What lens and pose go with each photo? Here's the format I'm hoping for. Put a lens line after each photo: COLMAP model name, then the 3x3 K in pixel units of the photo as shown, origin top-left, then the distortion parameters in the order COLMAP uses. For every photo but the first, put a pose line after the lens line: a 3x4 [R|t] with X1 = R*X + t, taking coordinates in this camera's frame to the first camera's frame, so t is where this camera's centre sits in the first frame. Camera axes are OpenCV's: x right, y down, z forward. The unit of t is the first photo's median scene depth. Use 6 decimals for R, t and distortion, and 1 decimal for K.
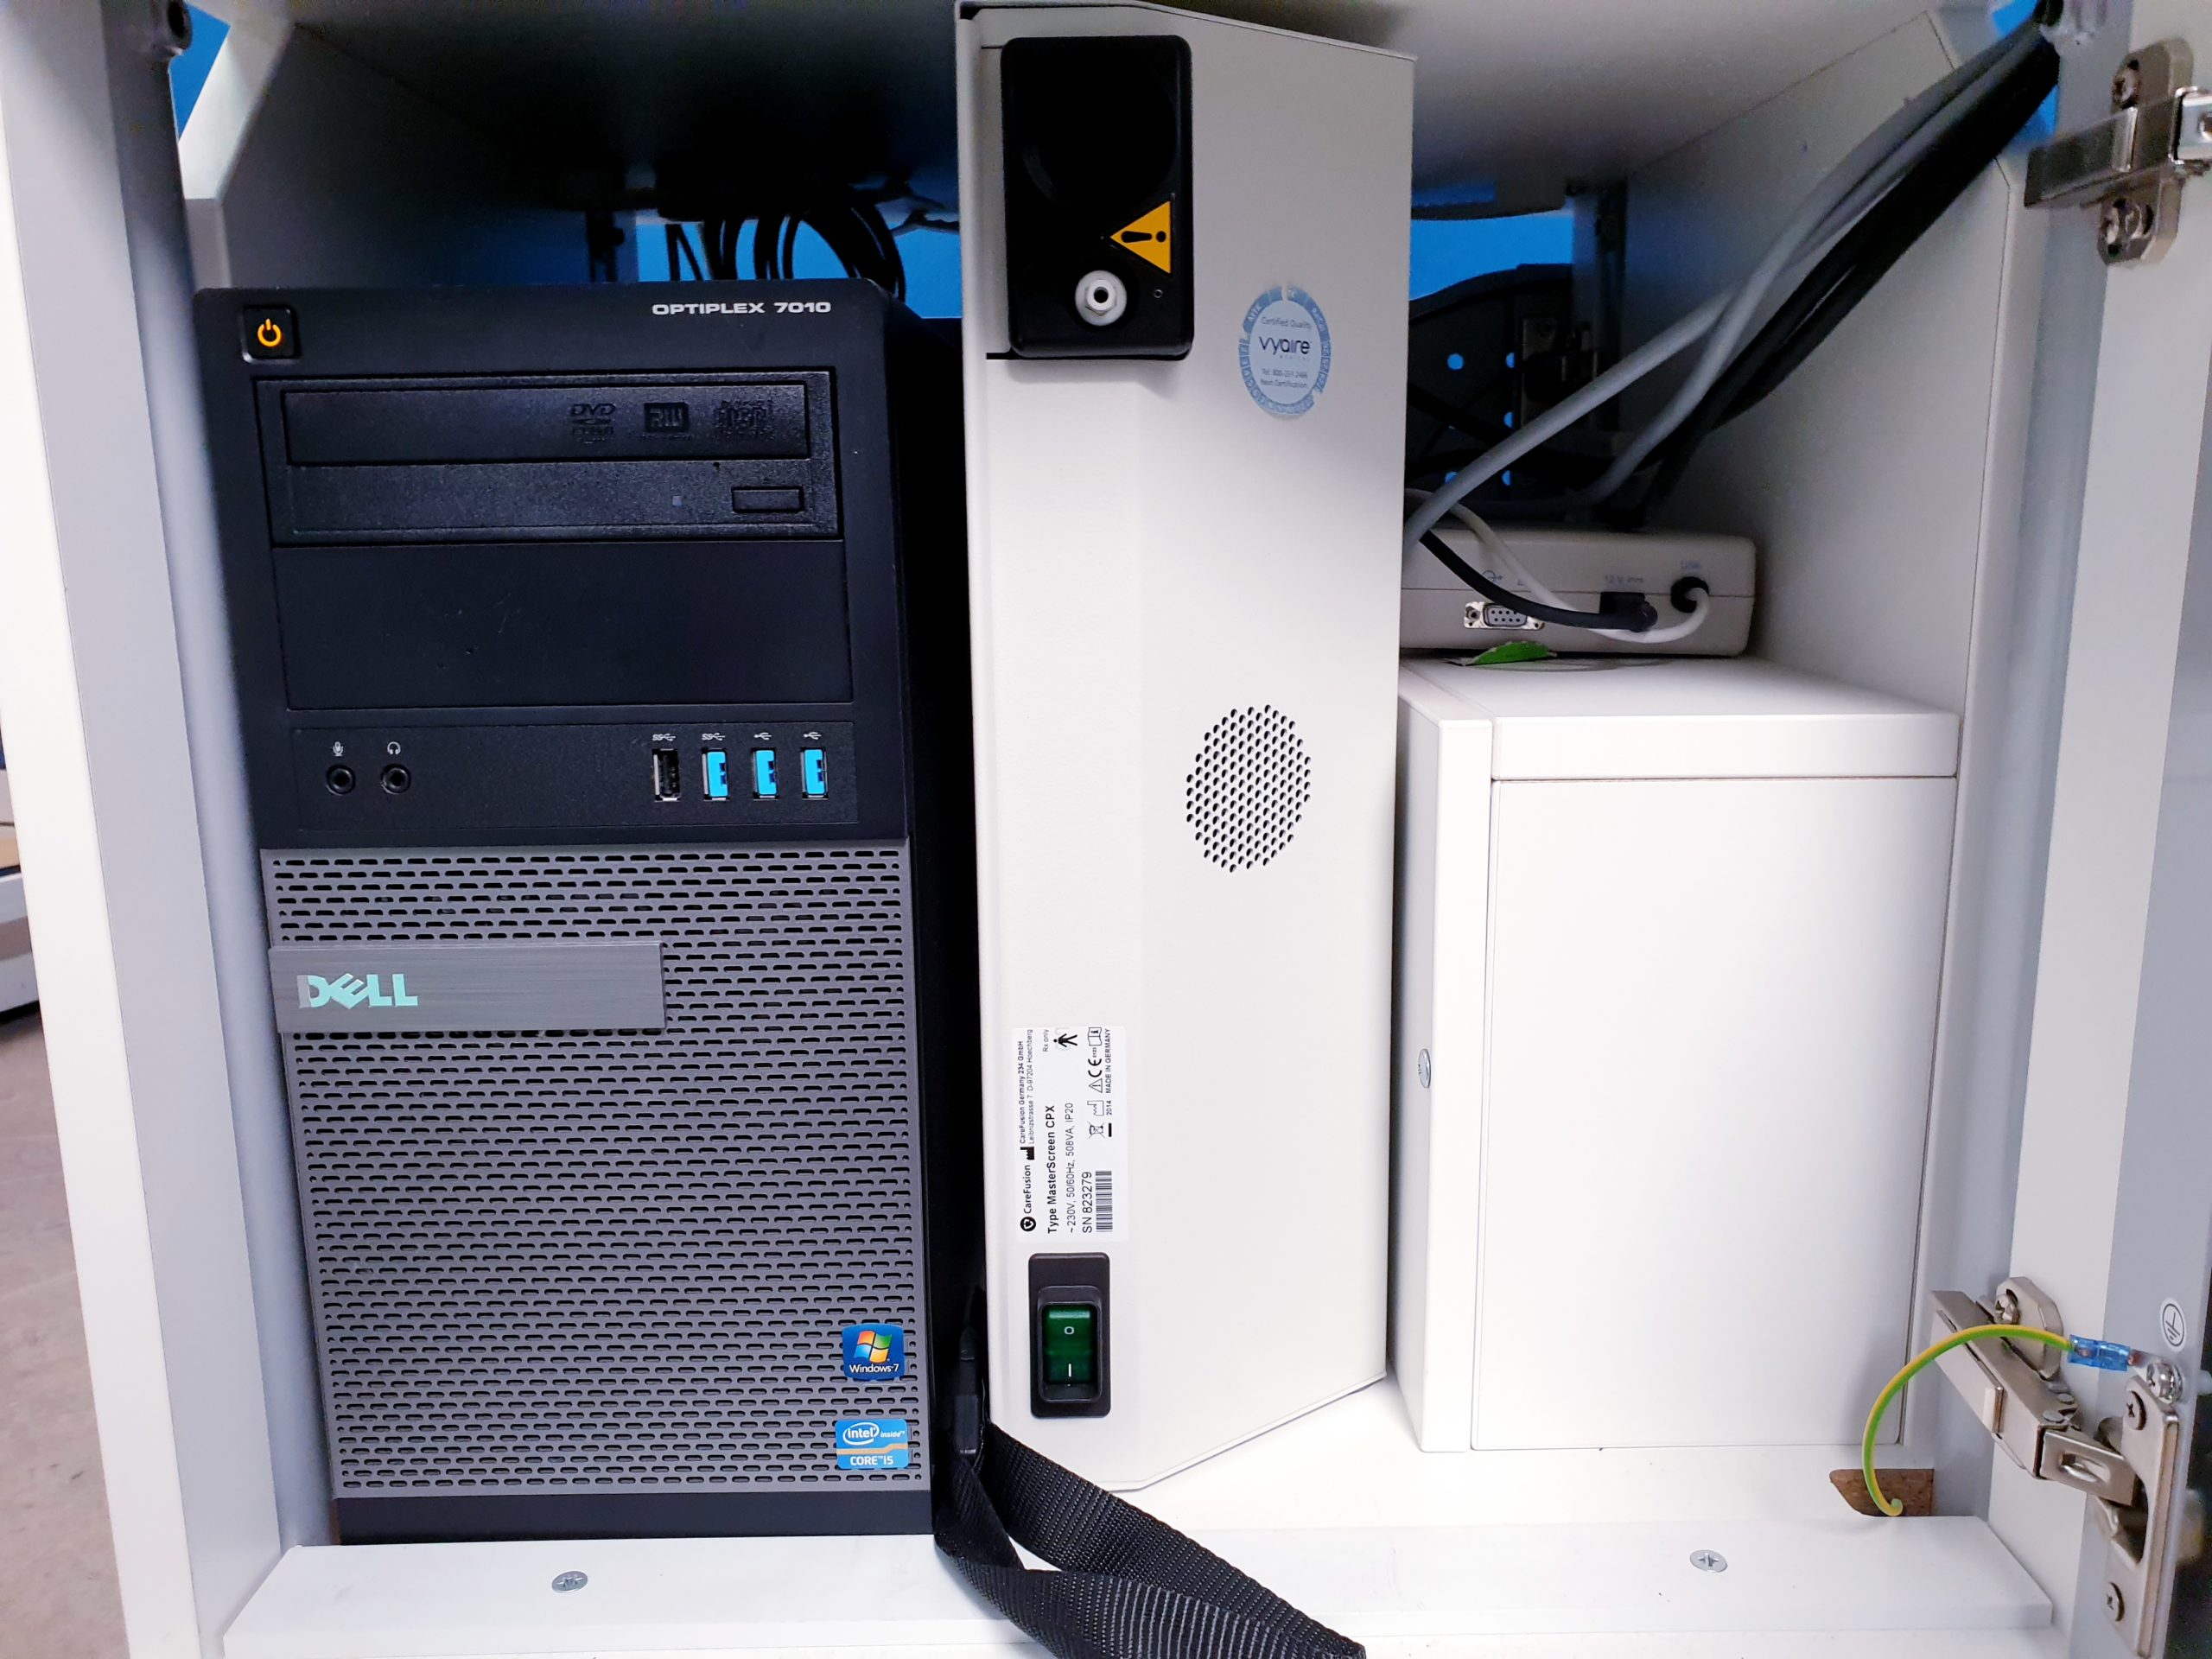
lens RADIAL K [[1764.6, 0, 1104.8], [0, 1764.6, 830.1], [0, 0, 1]] dist [-0.019675, 0.060726]
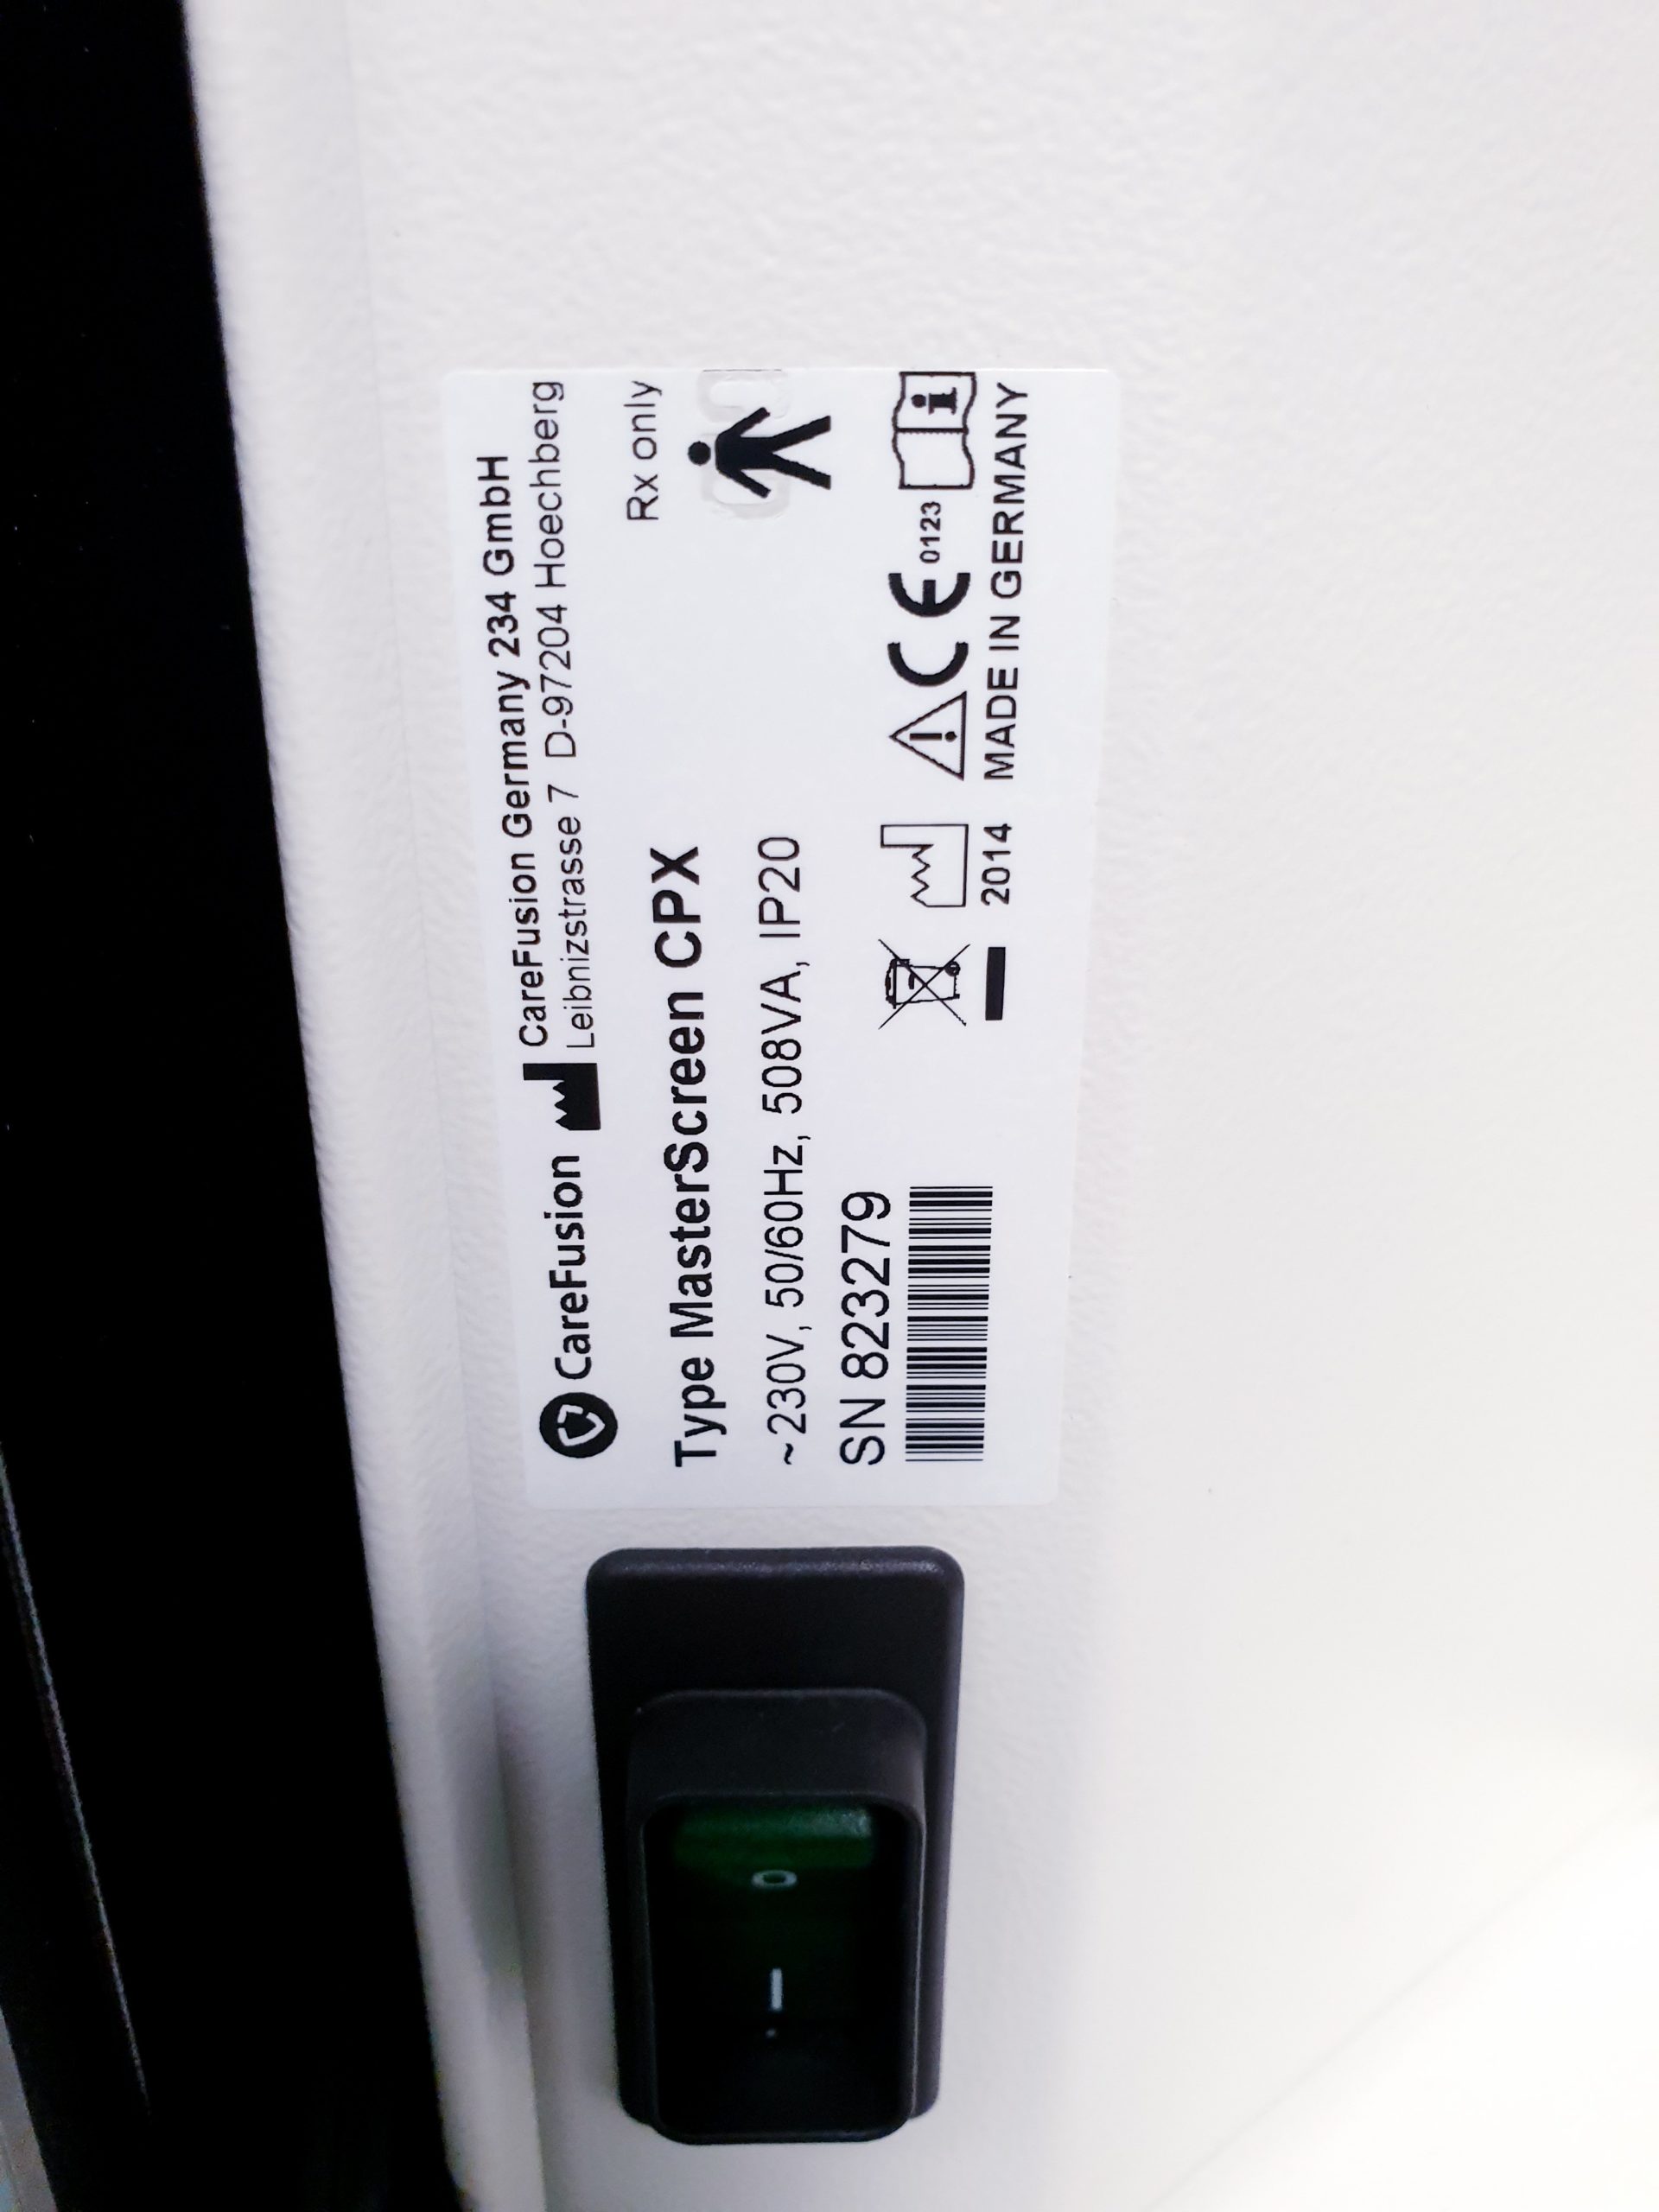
lens RADIAL K [[1764.6, 0, 828.4], [0, 1764.6, 1104.0], [0, 0, 1]] dist [-0.019675, 0.060726]
pose [[0.999818, 0.017406, -0.007808, -0.013197], [-0.015105, 0.972299, 0.233253, 0.138353], [0.011652, -0.233092, 0.972385, 0.810571]]
